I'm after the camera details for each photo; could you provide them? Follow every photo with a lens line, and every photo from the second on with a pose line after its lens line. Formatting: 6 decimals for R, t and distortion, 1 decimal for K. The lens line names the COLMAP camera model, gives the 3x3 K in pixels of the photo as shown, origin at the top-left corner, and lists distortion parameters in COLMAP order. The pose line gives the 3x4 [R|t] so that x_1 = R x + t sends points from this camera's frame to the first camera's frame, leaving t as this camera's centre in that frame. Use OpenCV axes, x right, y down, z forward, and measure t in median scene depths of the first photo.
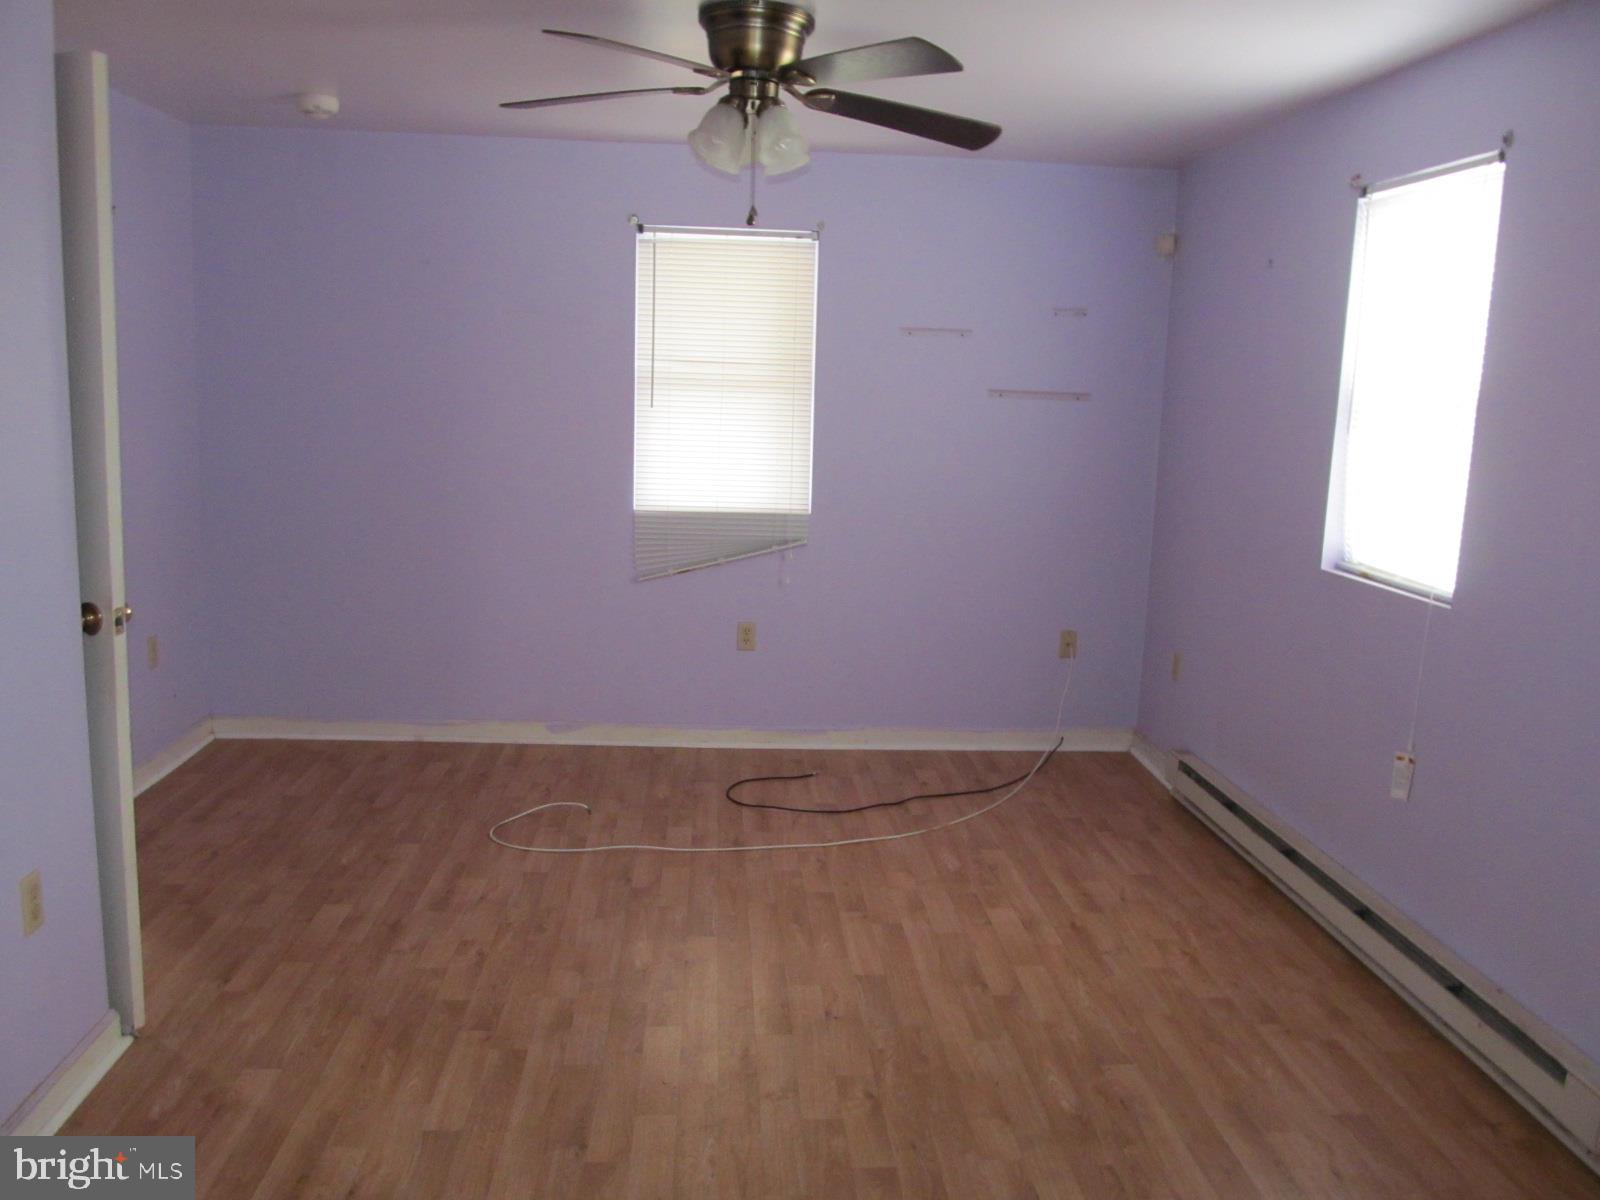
lens RADIAL K [[1325.2, 0, 800.0], [0, 1325.2, 600.0], [0, 0, 1]] dist [-0.075568, 0.014855]
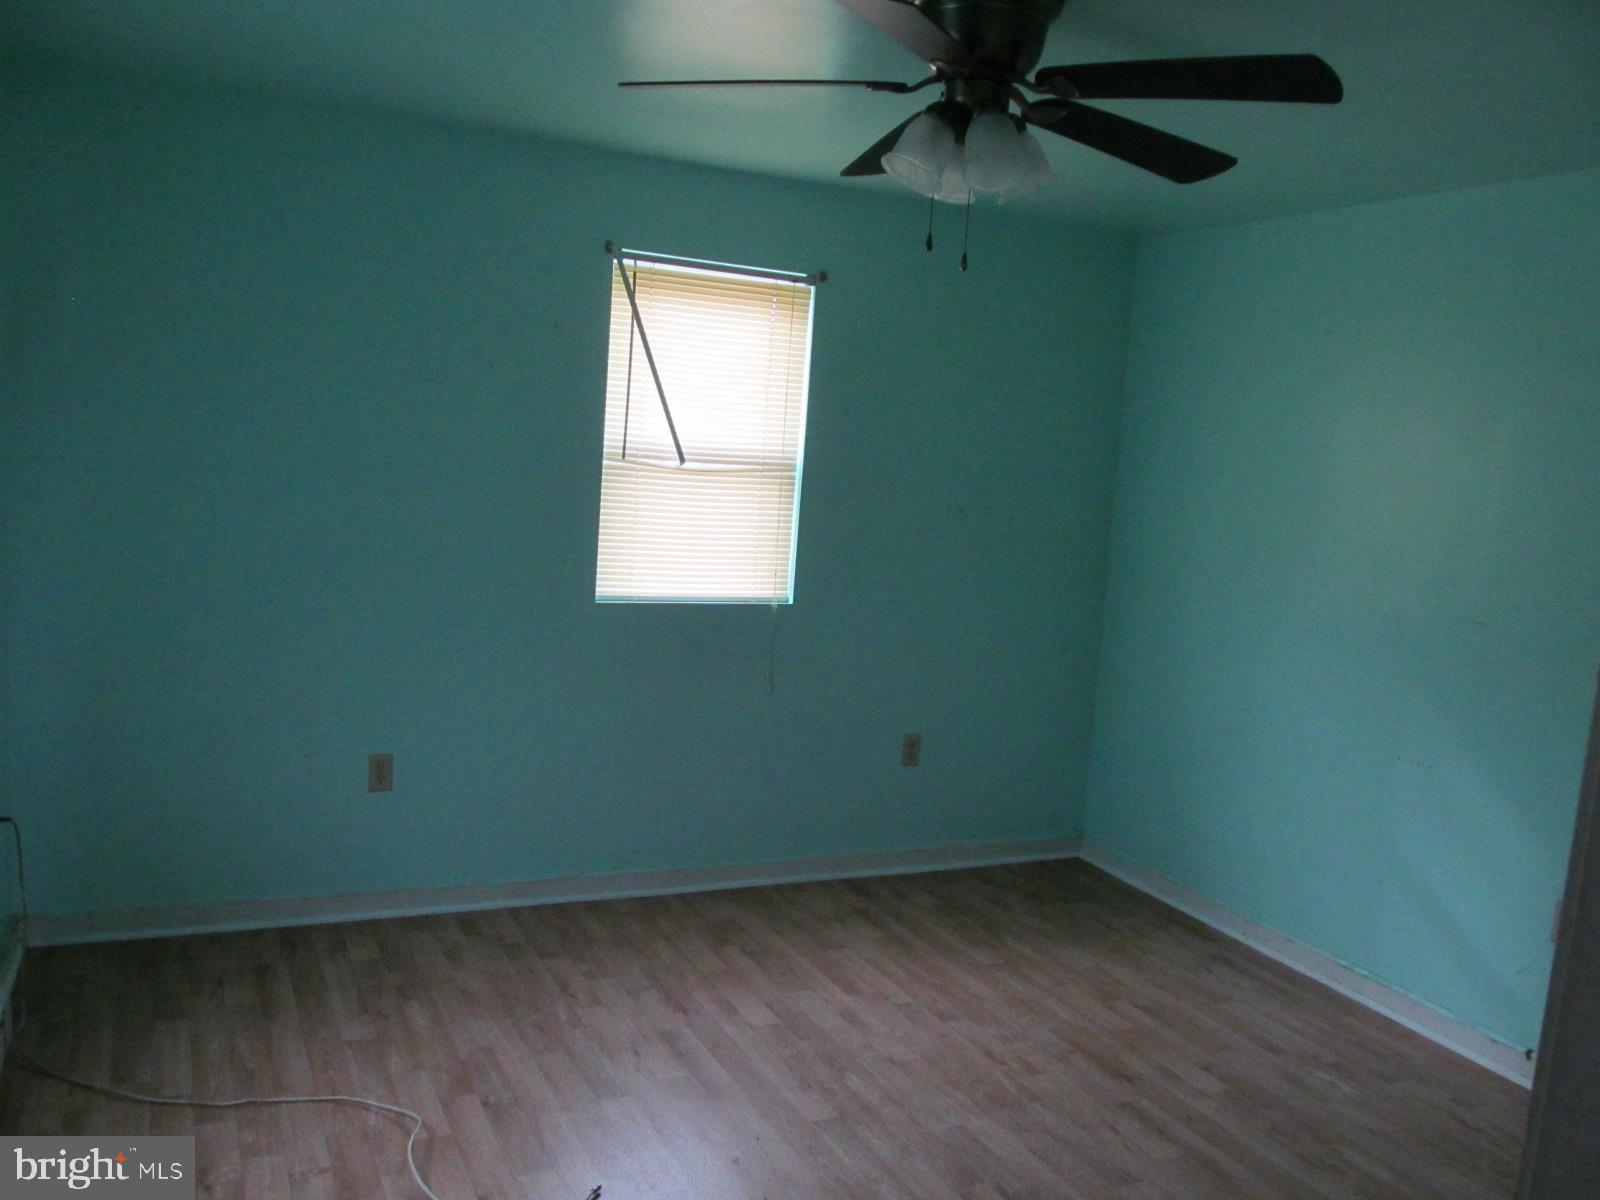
lens RADIAL K [[1328.0, 0, 807.8], [0, 1328.0, 592.9], [0, 0, 1]] dist [-0.069843, 0.003510]
pose [[-0.920447, -0.061055, -0.386069, 0.249974], [-0.168236, 0.953434, 0.250320, -0.246437], [0.352809, 0.295357, -0.887857, 1.455711]]
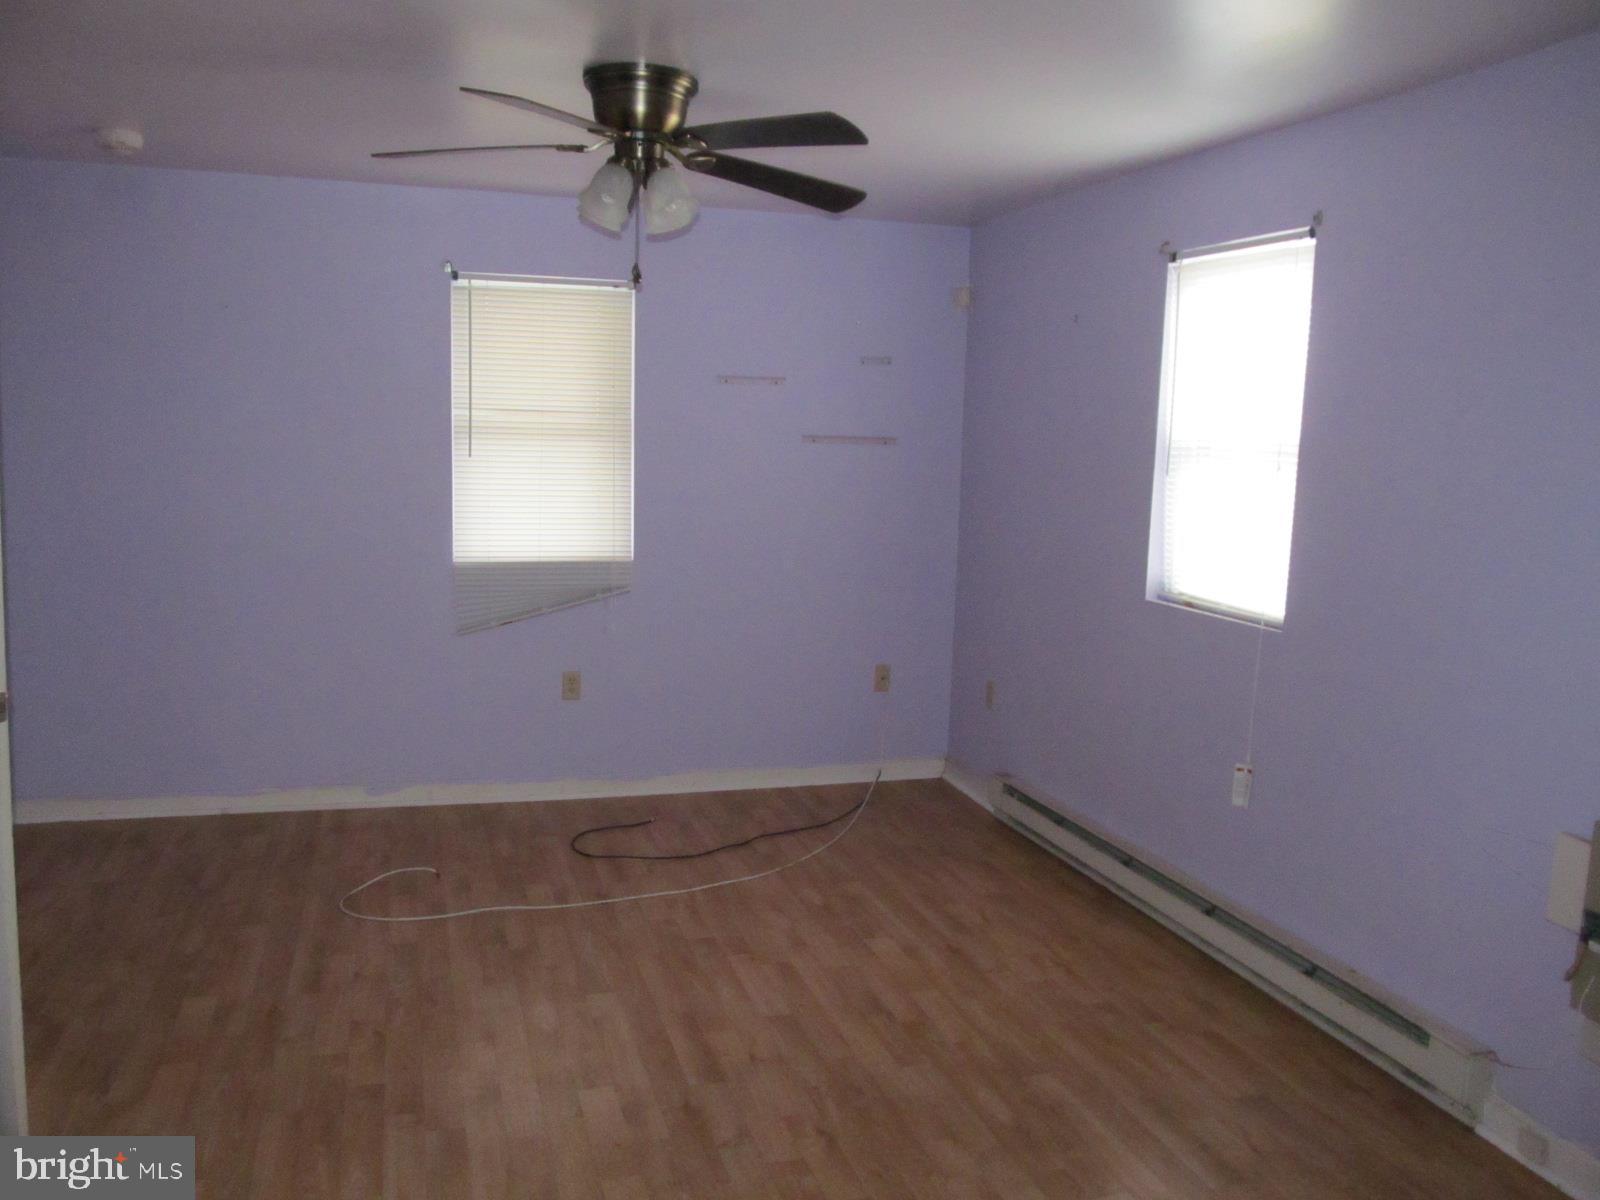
lens RADIAL K [[1328.0, 0, 807.8], [0, 1328.0, 592.9], [0, 0, 1]] dist [-0.069843, 0.003510]
pose [[0.973553, -0.033944, 0.225924, -0.120184], [0.040904, 0.998820, -0.026198, -0.011649], [-0.224768, 0.034746, 0.973793, -0.008974]]
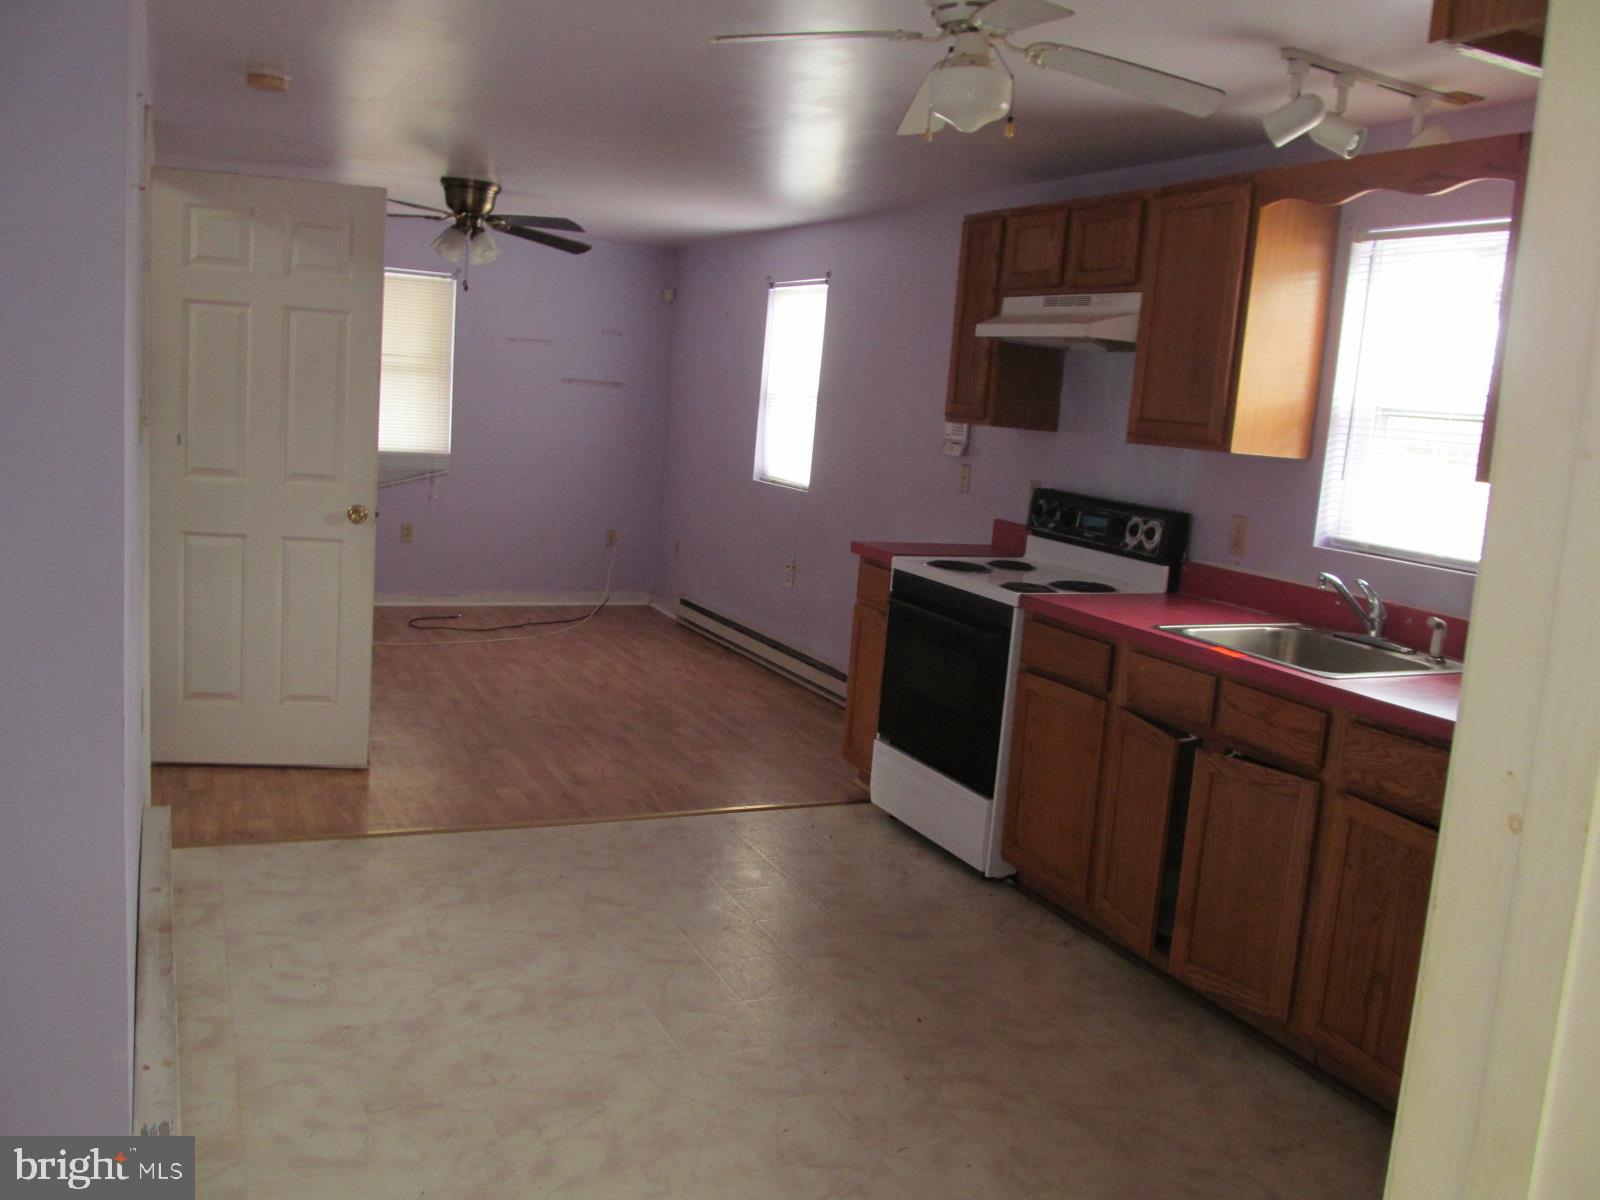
lens RADIAL K [[1328.0, 0, 807.8], [0, 1328.0, 592.9], [0, 0, 1]] dist [-0.069843, 0.003510]
pose [[0.926491, -0.017378, 0.375914, -0.249927], [0.014684, 0.999842, 0.010033, 0.118316], [-0.376029, -0.003775, 0.926600, -0.796659]]
